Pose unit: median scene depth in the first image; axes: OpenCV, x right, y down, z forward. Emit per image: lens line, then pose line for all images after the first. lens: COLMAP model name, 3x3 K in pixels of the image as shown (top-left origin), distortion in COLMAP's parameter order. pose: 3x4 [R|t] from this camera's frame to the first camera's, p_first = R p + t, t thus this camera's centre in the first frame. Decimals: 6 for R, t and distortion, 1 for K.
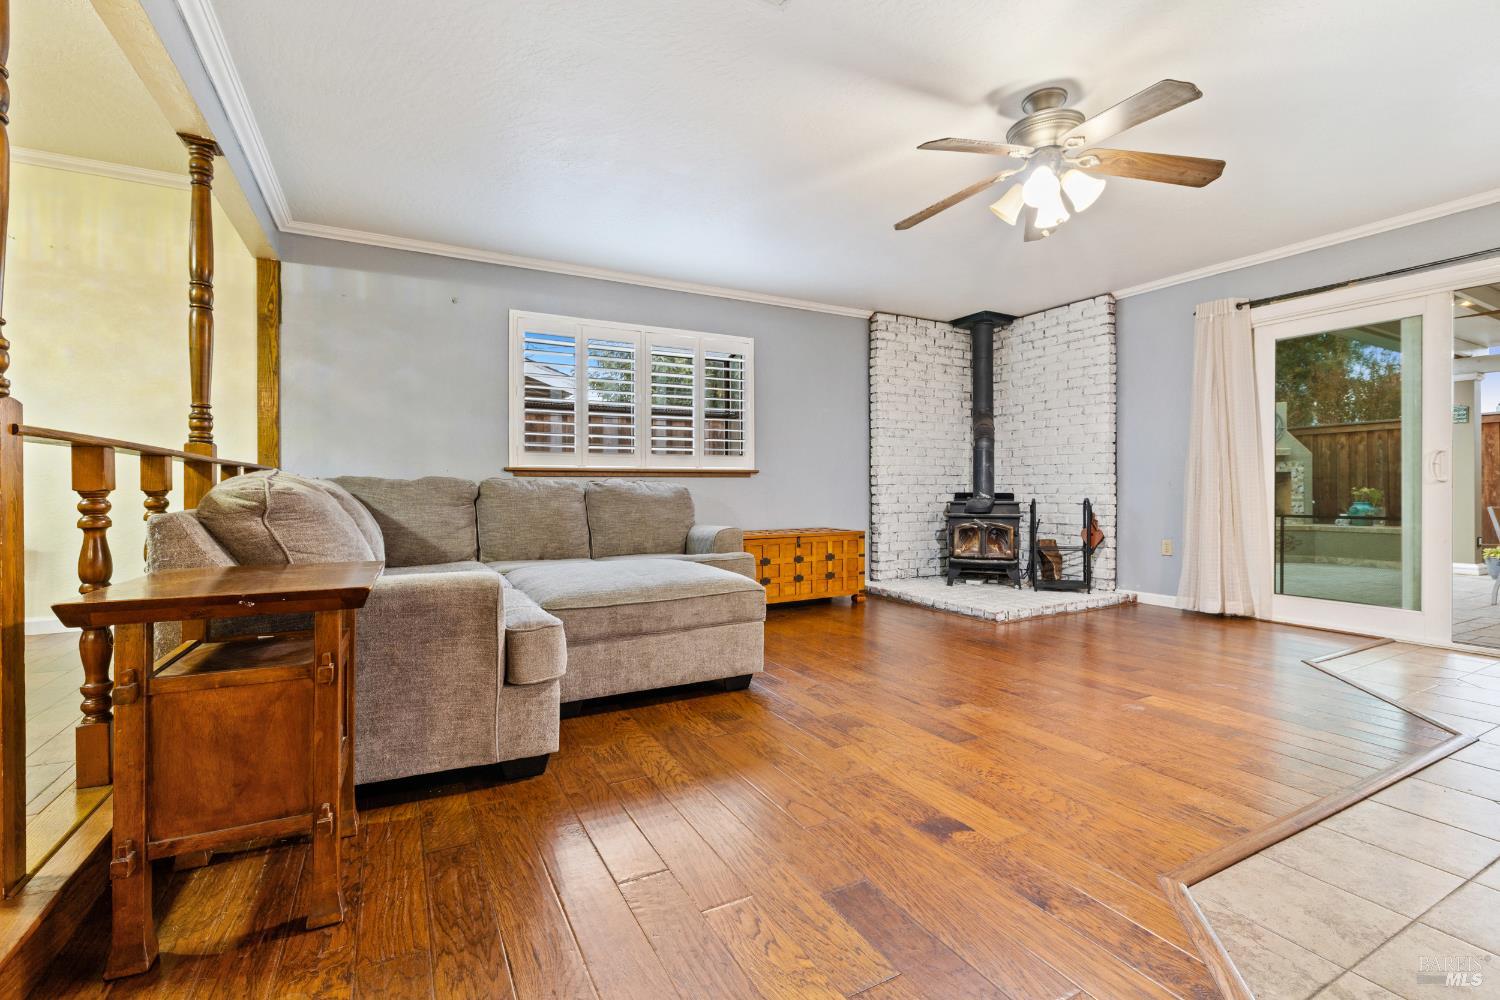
lens RADIAL K [[652.6, 0, 748.4], [0, 652.6, 486.3], [0, 0, 1]] dist [-0.002640, 0.002418]
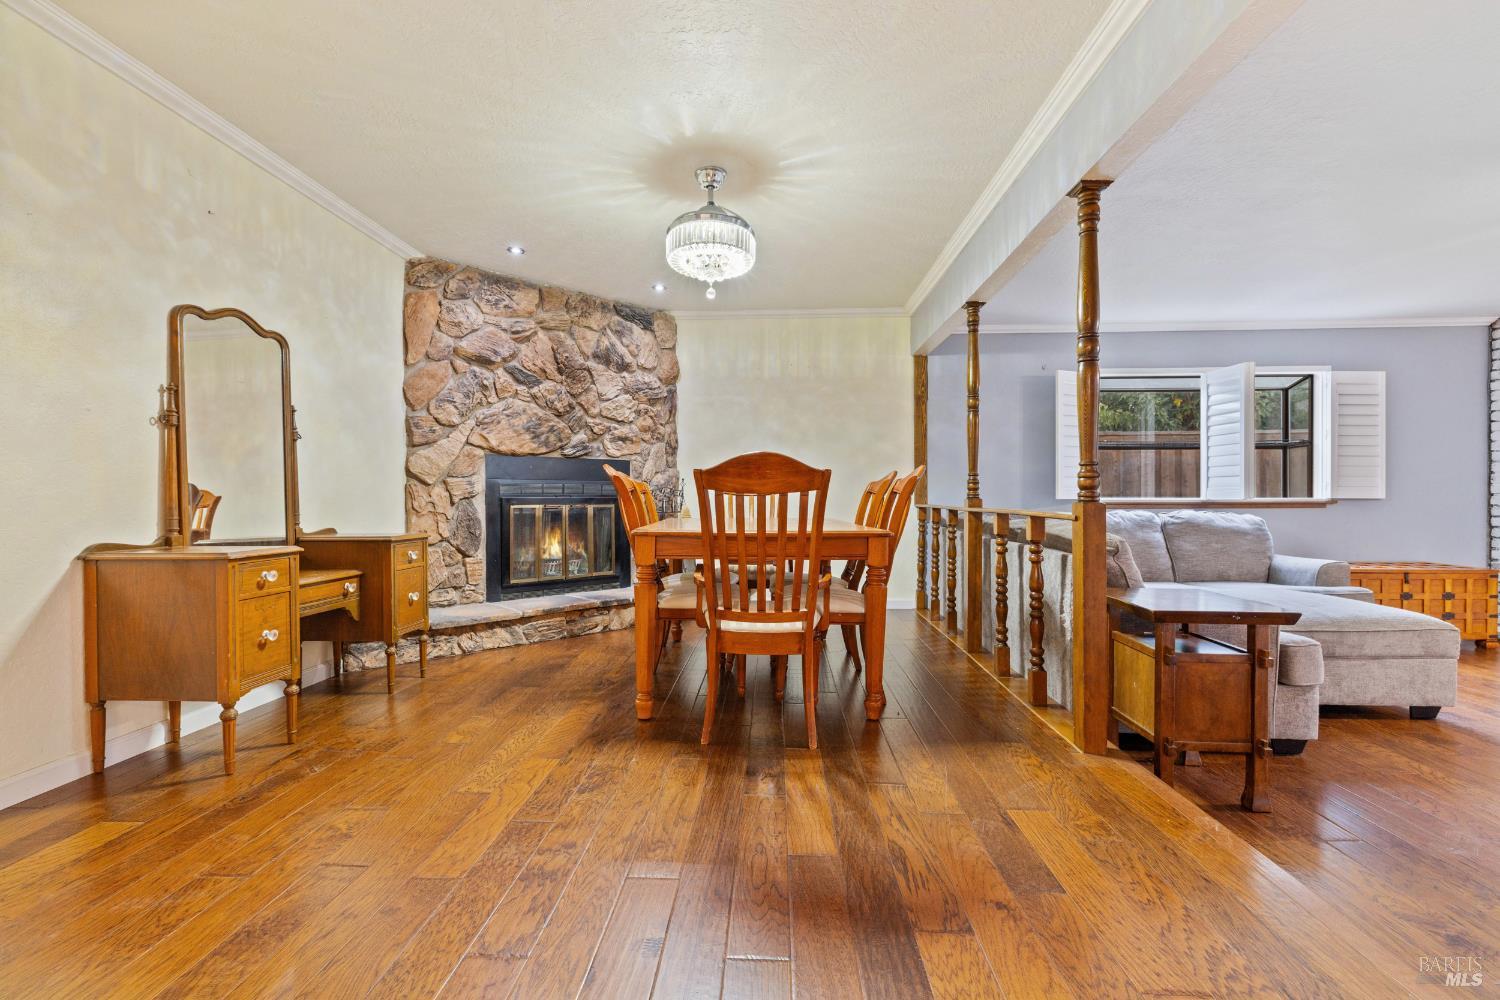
lens RADIAL K [[652.6, 0, 750.2], [0, 652.6, 498.3], [0, 0, 1]] dist [-0.002640, 0.002418]
pose [[0.858463, 0.002591, -0.512870, -0.240678], [0.002152, 0.999960, 0.008654, -0.039097], [0.512872, -0.008533, 0.858423, -0.289259]]
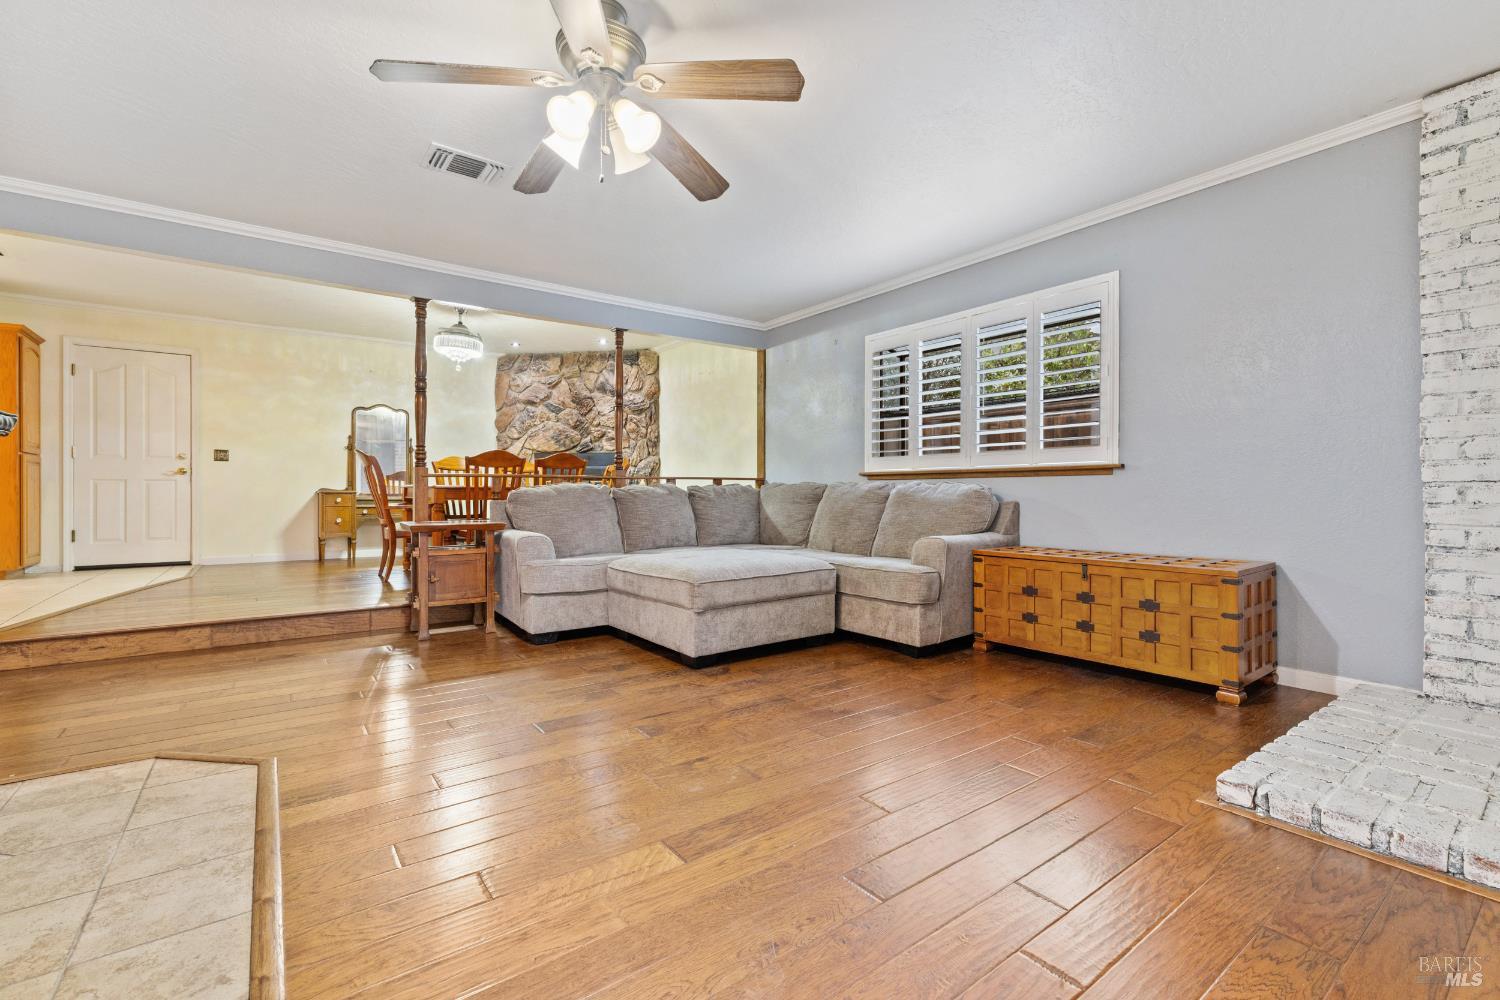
lens RADIAL K [[652.6, 0, 742.6], [0, 652.6, 489.1], [0, 0, 1]] dist [-0.002640, 0.002418]
pose [[0.144023, -0.001702, -0.989573, 0.638869], [0.004649, 0.999989, -0.001043, 0.000415], [0.989563, -0.004450, 0.144029, 0.523525]]
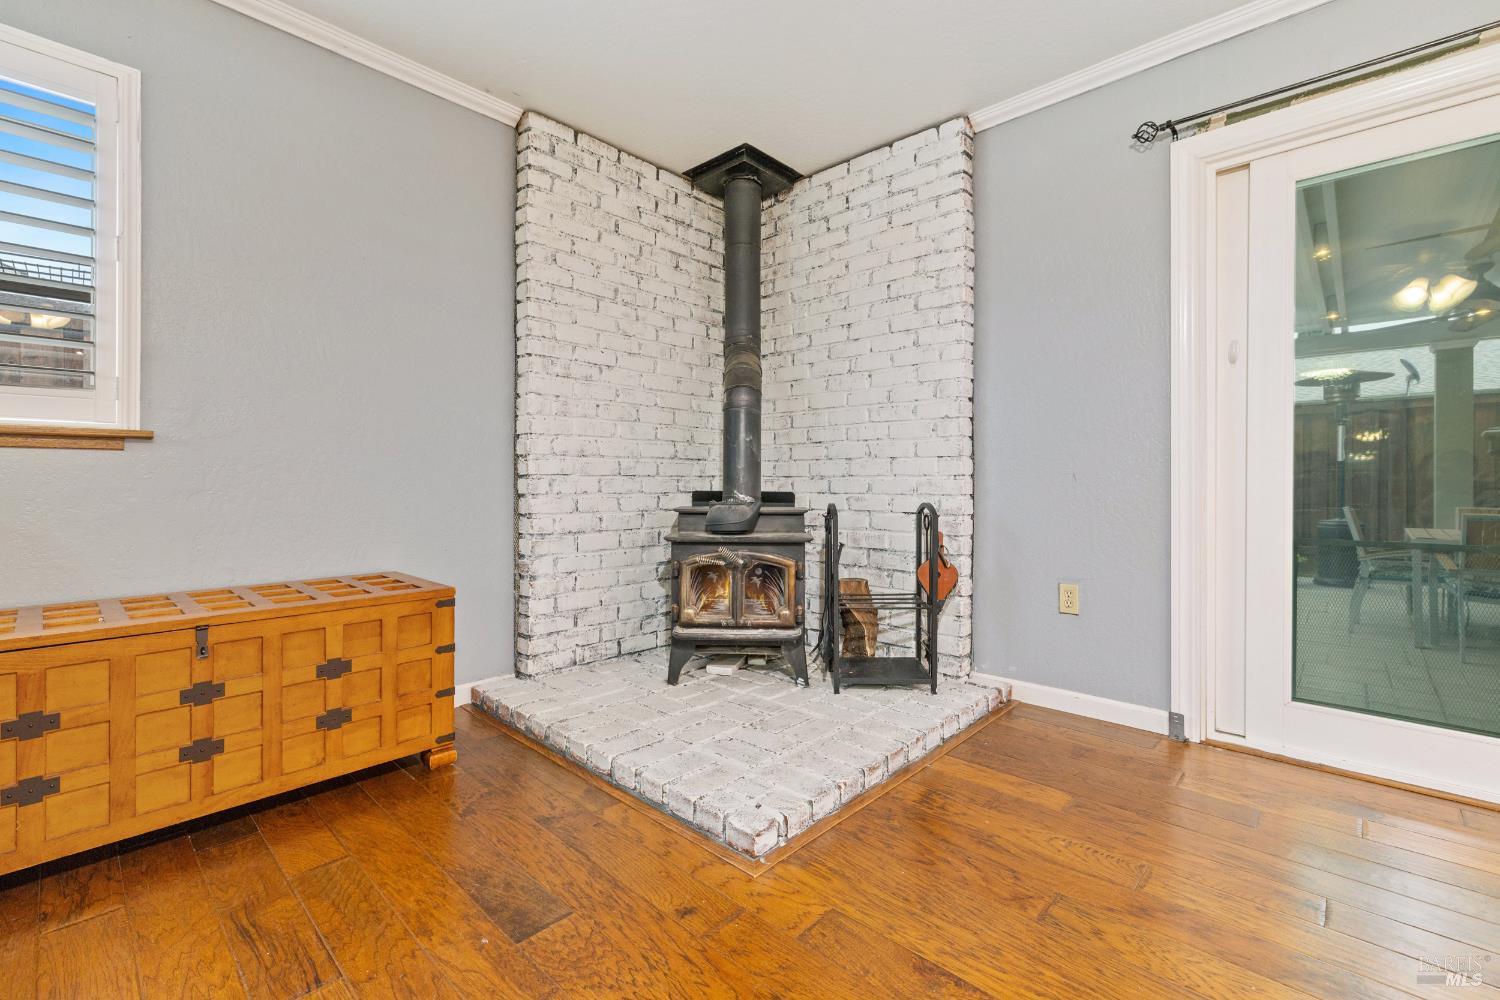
lens RADIAL K [[652.6, 0, 744.1], [0, 652.6, 482.0], [0, 0, 1]] dist [-0.002640, 0.002418]
pose [[0.948990, 0.004304, 0.315276, 0.219074], [-0.004665, 0.999989, 0.000390, 0.002125], [-0.315271, -0.001841, 0.949000, 0.557043]]
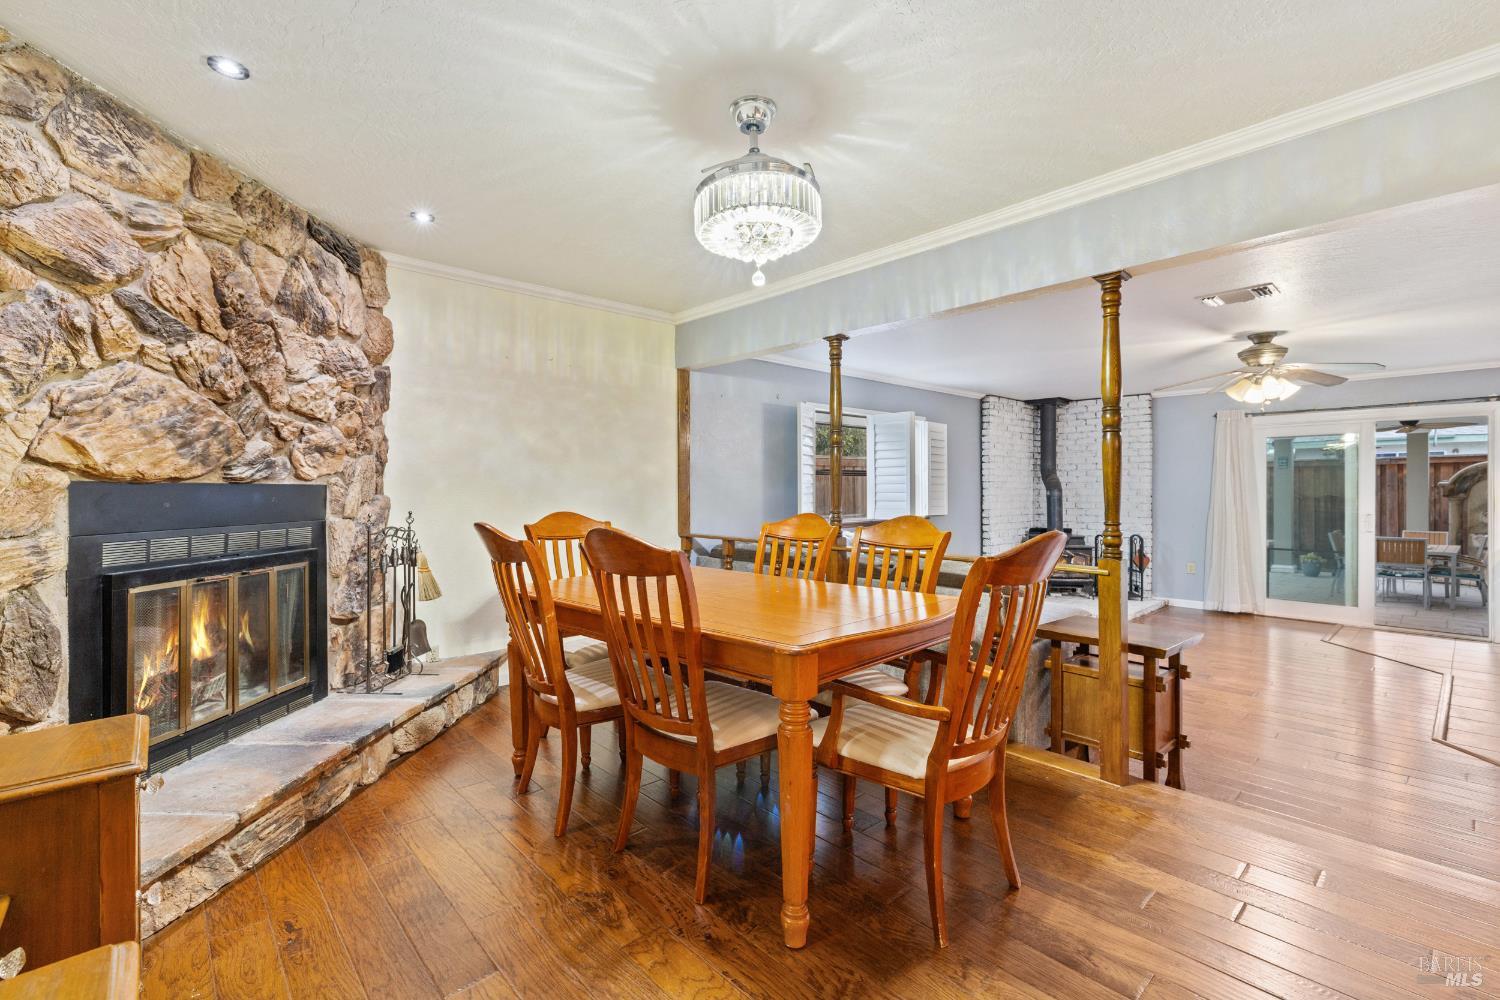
lens RADIAL K [[652.6, 0, 744.4], [0, 652.6, 485.5], [0, 0, 1]] dist [-0.002640, 0.002418]
pose [[0.971006, 0.002588, 0.239043, -0.676940], [-0.002361, 0.999996, -0.001236, -0.087500], [-0.239045, 0.000636, 0.971008, -0.199496]]
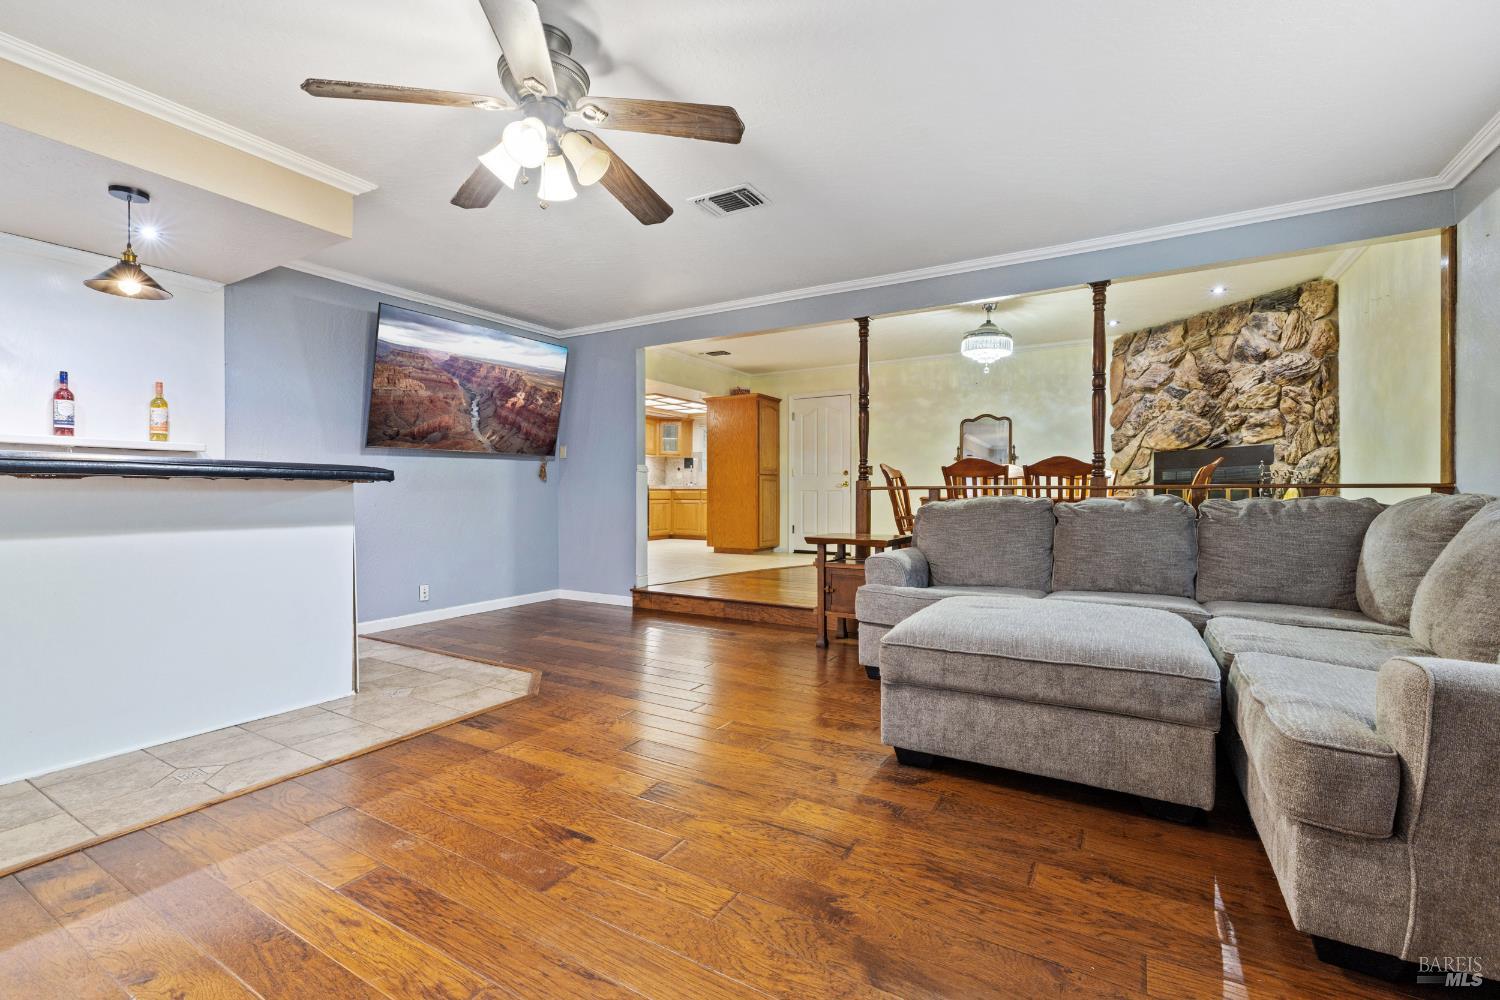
lens RADIAL K [[652.6, 0, 745.4], [0, 652.6, 493.4], [0, 0, 1]] dist [-0.002640, 0.002418]
pose [[-0.853897, 0.002615, -0.520436, 0.329395], [0.004624, 0.999986, -0.002562, -0.012620], [0.520422, -0.004595, -0.853897, 0.904919]]
